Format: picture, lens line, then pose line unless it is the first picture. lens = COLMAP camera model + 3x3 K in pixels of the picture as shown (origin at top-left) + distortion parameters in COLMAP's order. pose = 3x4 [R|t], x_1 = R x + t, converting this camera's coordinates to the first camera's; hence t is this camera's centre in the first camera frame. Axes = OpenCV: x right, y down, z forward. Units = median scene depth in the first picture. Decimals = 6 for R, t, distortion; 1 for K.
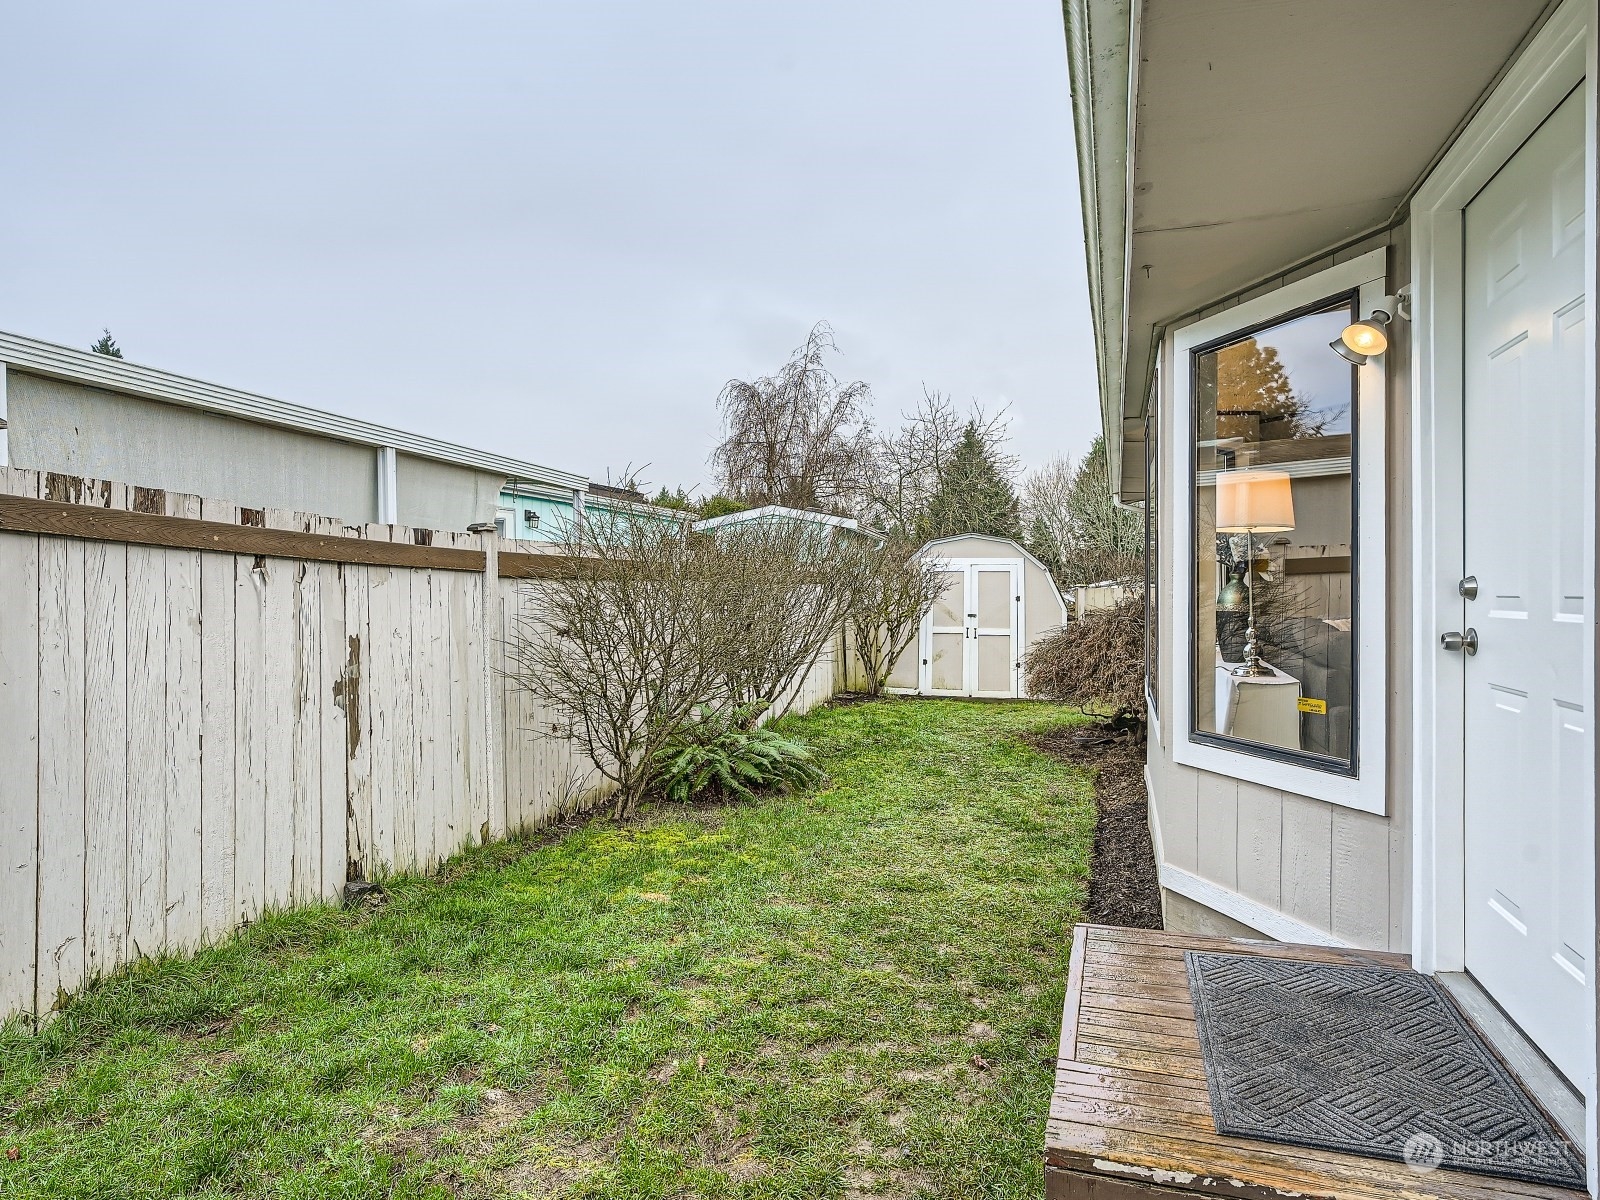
lens RADIAL K [[767.8, 0, 799.6], [0, 767.8, 595.6], [0, 0, 1]] dist [-0.017221, 0.000644]
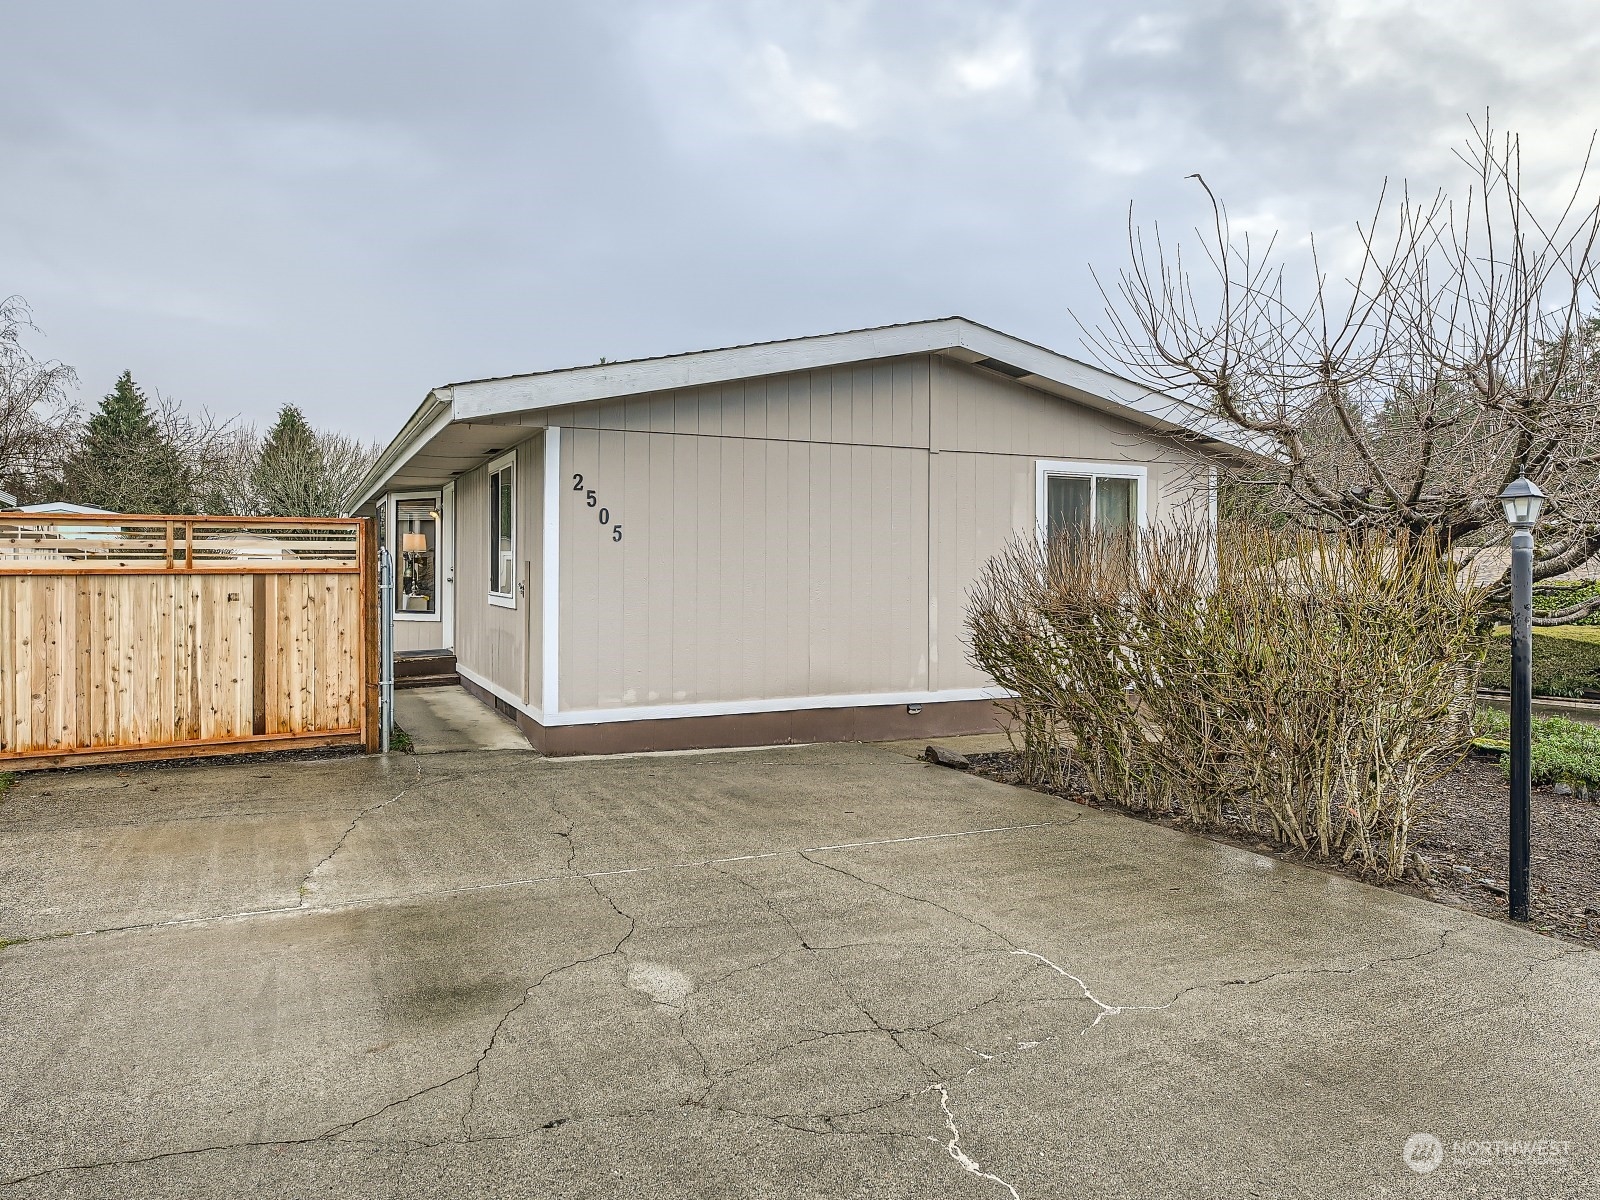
lens RADIAL K [[767.8, 0, 799.6], [0, 767.8, 595.6], [0, 0, 1]] dist [-0.017221, 0.000644]
pose [[0.567411, -0.012460, 0.823341, -0.961941], [-0.003609, 0.999838, 0.017618, 0.030762], [-0.823427, -0.012968, 0.567274, -1.828145]]
